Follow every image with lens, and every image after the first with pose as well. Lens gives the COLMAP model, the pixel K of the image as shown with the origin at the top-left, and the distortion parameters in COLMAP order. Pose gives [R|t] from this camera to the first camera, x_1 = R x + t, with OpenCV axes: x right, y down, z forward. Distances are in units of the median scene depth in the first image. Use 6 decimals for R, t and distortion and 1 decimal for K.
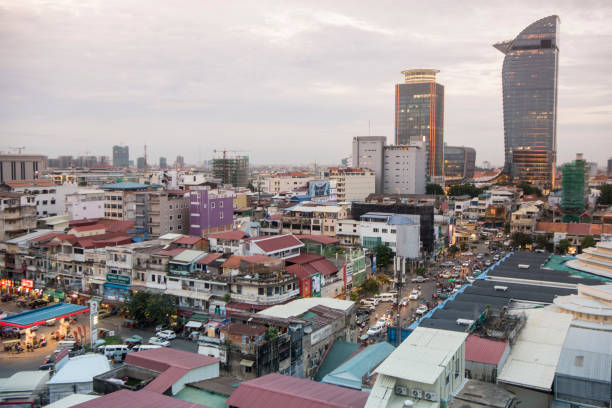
lens RADIAL K [[565.7, 0, 314.8], [0, 565.7, 198.5], [0, 0, 1]] dist [-0.014931, 0.029823]
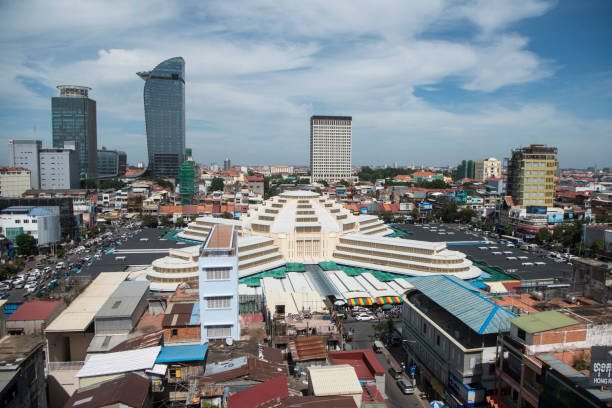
lens RADIAL K [[430.2, 0, 320.1], [0, 430.2, 192.8], [0, 0, 1]] dist [-0.050791, 0.004947]
pose [[0.807933, -0.038727, 0.588000, 0.099605], [0.035600, 0.999223, 0.016896, 0.005216], [-0.588198, 0.007282, 0.808684, -0.048614]]
